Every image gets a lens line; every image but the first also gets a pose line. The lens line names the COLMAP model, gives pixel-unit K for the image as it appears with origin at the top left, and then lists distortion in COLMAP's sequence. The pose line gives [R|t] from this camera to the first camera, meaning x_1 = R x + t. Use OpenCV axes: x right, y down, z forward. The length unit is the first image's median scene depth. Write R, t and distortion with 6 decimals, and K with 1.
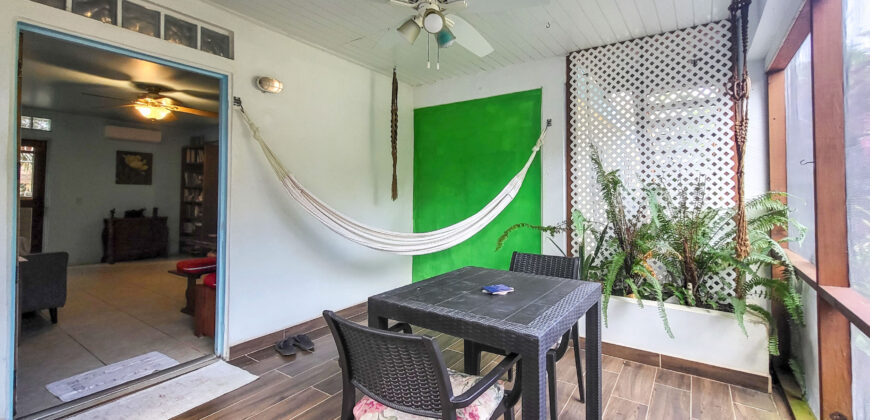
lens RADIAL K [[346.1, 0, 468.3], [0, 346.1, 183.7], [0, 0, 1]] dist [0.001657, -0.002744]
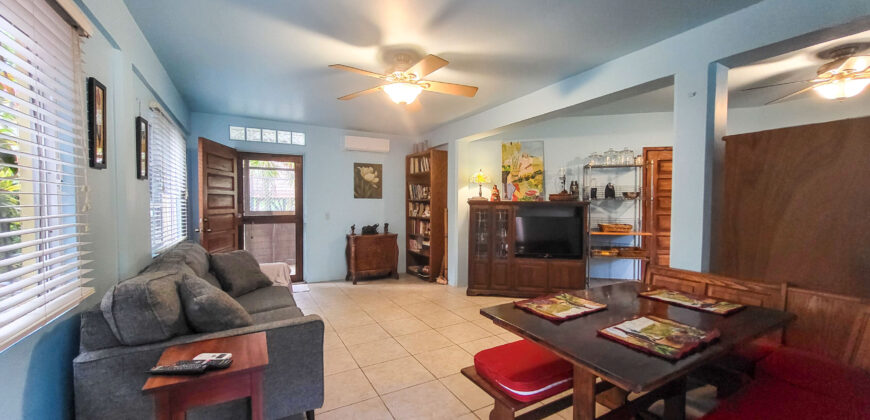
lens RADIAL K [[346.1, 0, 436.8], [0, 346.1, 210.2], [0, 0, 1]] dist [0.001657, -0.002744]
pose [[0.862533, 0.004742, -0.505979, -0.329089], [0.021172, 0.998742, 0.045451, -0.004753], [0.505558, -0.049916, 0.861348, 0.283021]]
